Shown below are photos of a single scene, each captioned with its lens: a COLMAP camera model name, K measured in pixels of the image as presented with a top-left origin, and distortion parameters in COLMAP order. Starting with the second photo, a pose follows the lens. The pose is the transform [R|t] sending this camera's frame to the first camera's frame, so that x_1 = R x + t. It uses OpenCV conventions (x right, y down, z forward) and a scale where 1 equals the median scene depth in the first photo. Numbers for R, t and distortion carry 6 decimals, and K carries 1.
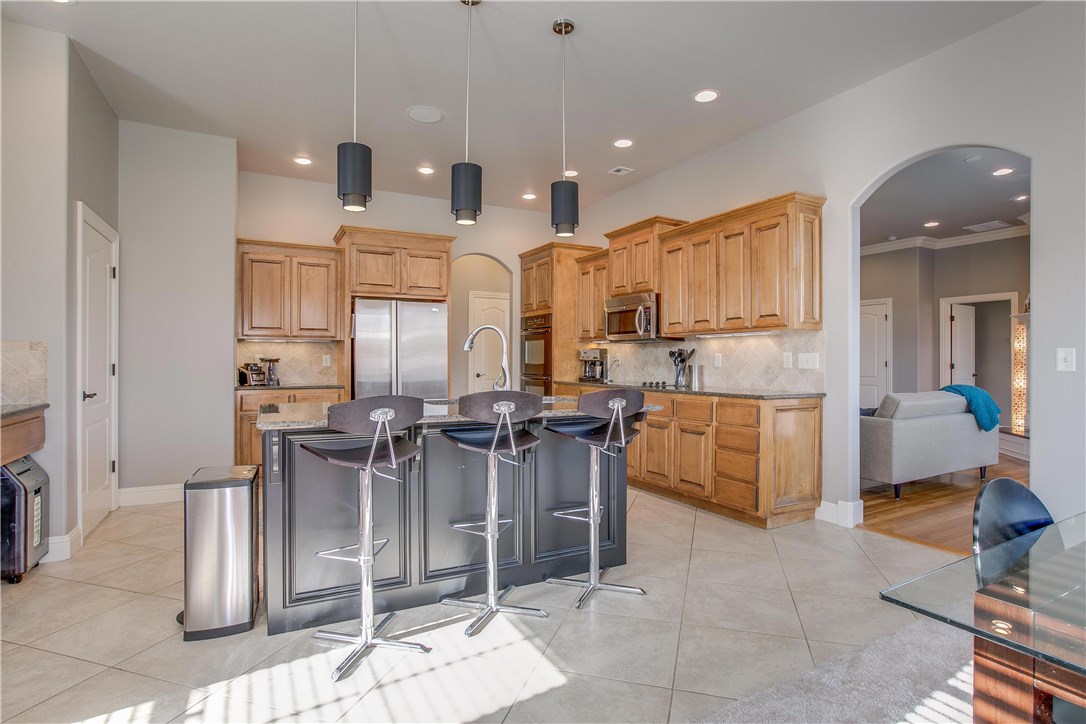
lens RADIAL K [[543.0, 0, 545.8], [0, 543.0, 359.4], [0, 0, 1]] dist [-0.057096, 0.027324]
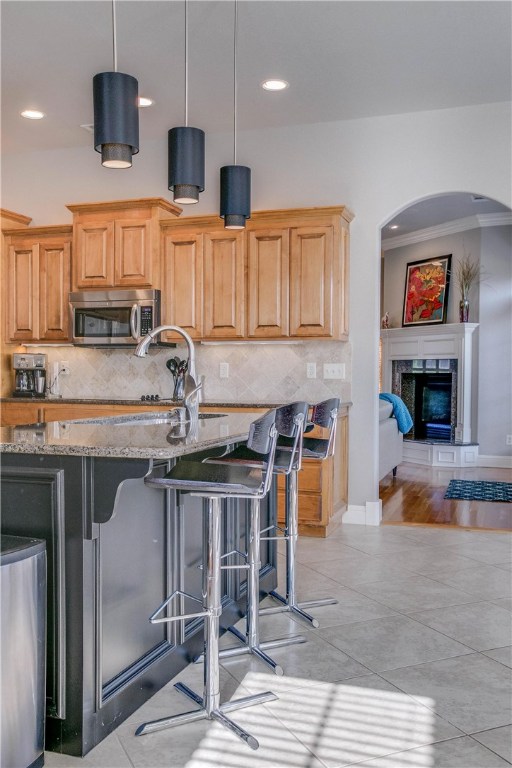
lens RADIAL K [[728.9, 0, 256.0], [0, 728.9, 384.0], [0, 0, 1]] dist [0.001513, 0.001821]
pose [[0.736262, -0.008845, 0.676639, -0.457121], [-0.005579, 0.999801, 0.019140, 0.001318], [-0.676674, -0.017867, 0.736066, 0.060671]]
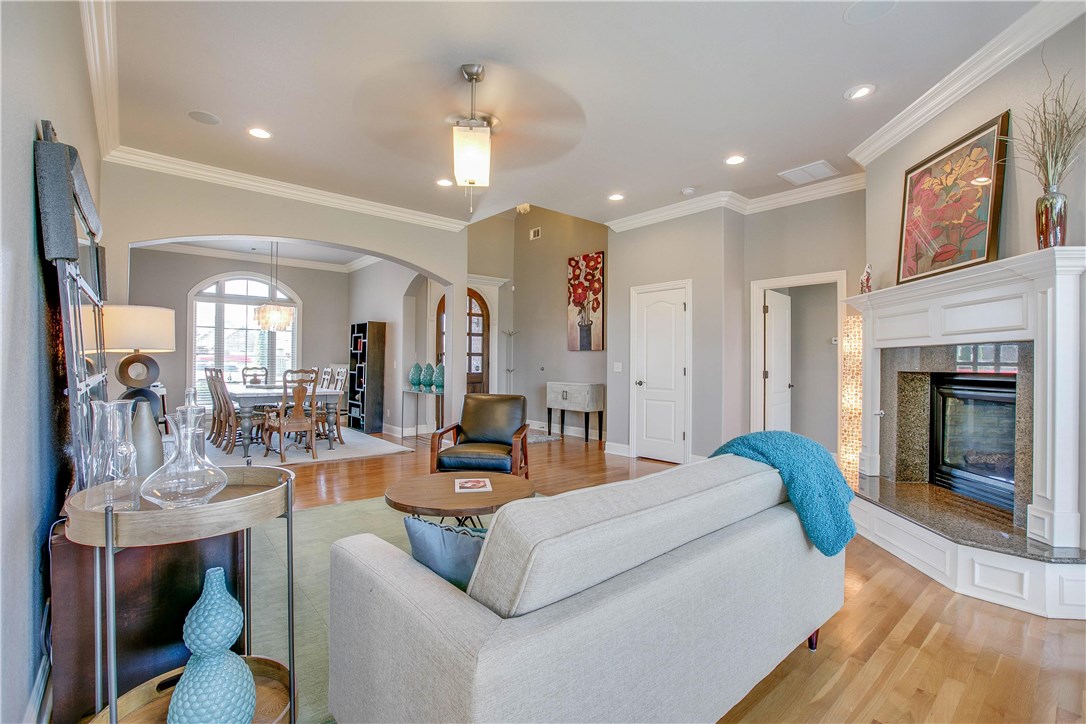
lens RADIAL K [[495.5, 0, 545.3], [0, 495.5, 360.8], [0, 0, 1]] dist [-0.046336, 0.014156]
pose [[0.975970, 0.003132, 0.217881, 0.550254], [-0.002226, 0.999988, -0.004406, -0.004718], [-0.217893, 0.003815, 0.975965, 0.689959]]
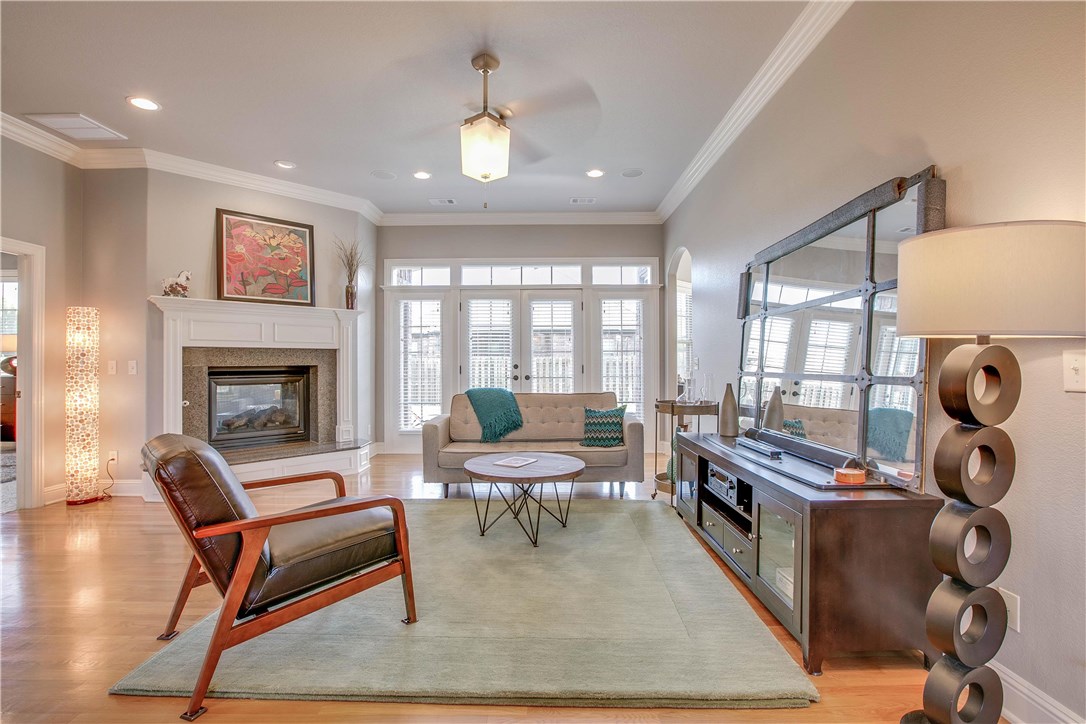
lens RADIAL K [[488.4, 0, 539.1], [0, 488.4, 362.9], [0, 0, 1]] dist [-0.057429, 0.029267]
pose [[-0.878854, -0.000036, 0.477091, 0.251701], [0.000612, 0.999999, 0.001204, 0.000300], [-0.477090, 0.001350, -0.878853, 1.818904]]
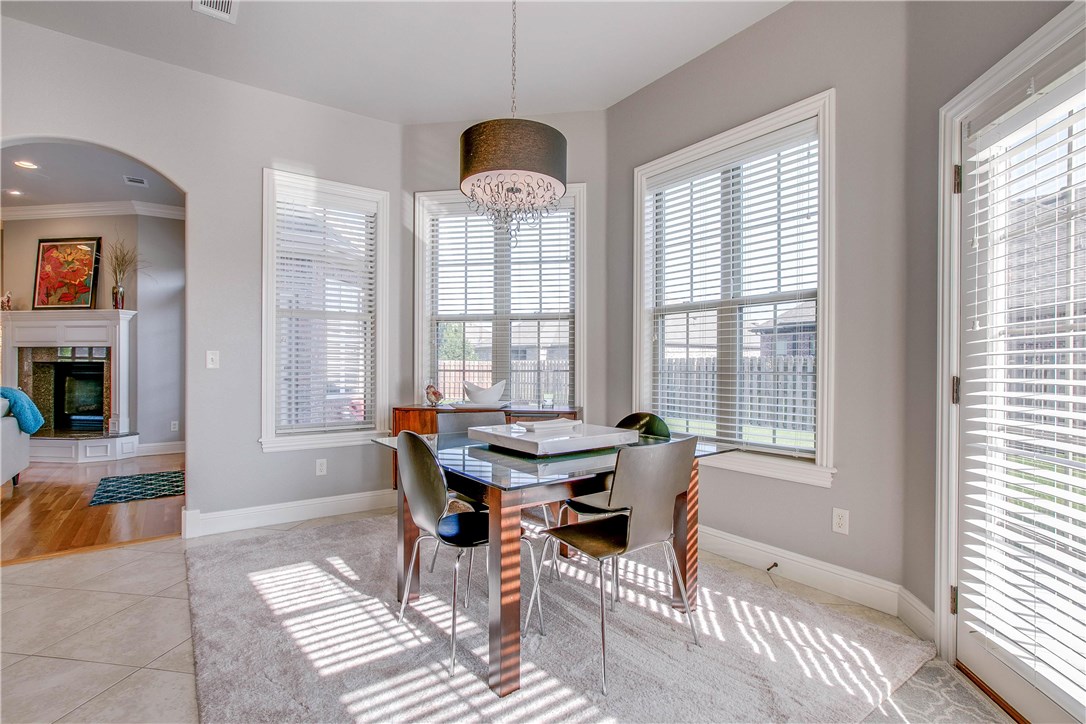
lens RADIAL K [[516.4, 0, 541.4], [0, 516.4, 366.4], [0, 0, 1]] dist [-0.002156, 0.001220]
pose [[-0.125942, -0.010627, 0.991981, -0.206952], [-0.004456, 0.999939, 0.010147, 0.000341], [-0.992028, -0.003142, -0.125982, 0.195102]]
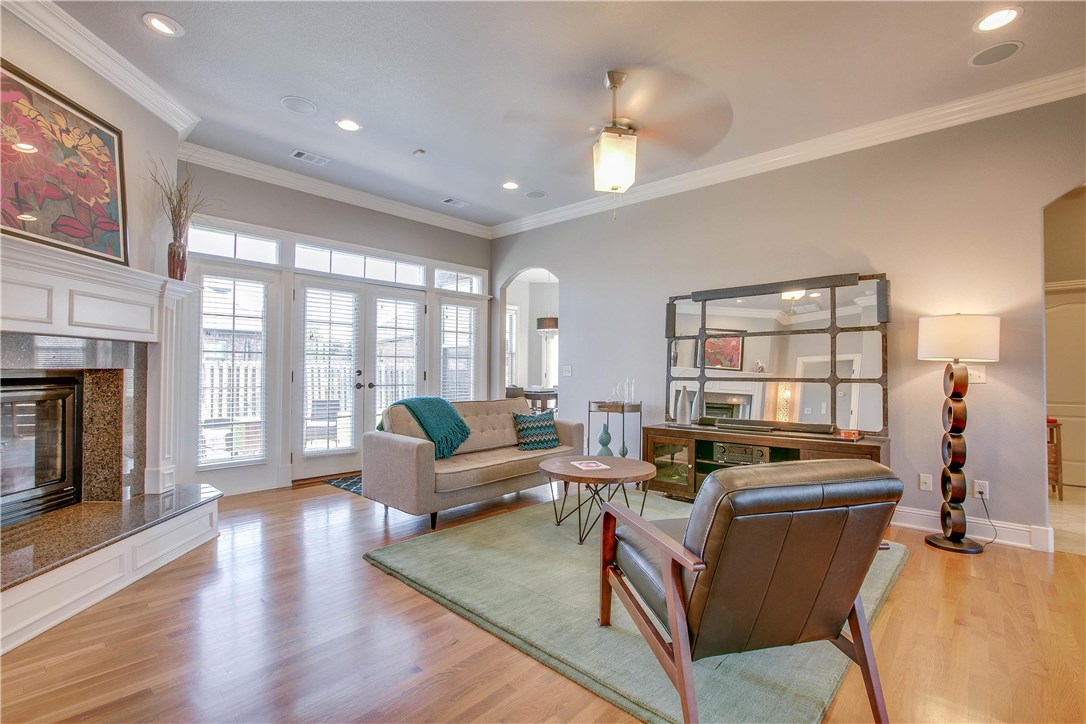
lens RADIAL K [[489.4, 0, 542.2], [0, 489.4, 364.4], [0, 0, 1]] dist [-0.041532, 0.010706]
pose [[-0.942981, -0.012800, -0.332601, 0.887862], [-0.008574, 0.999863, -0.014170, 0.004857], [0.332736, -0.010510, -0.942961, 1.880942]]
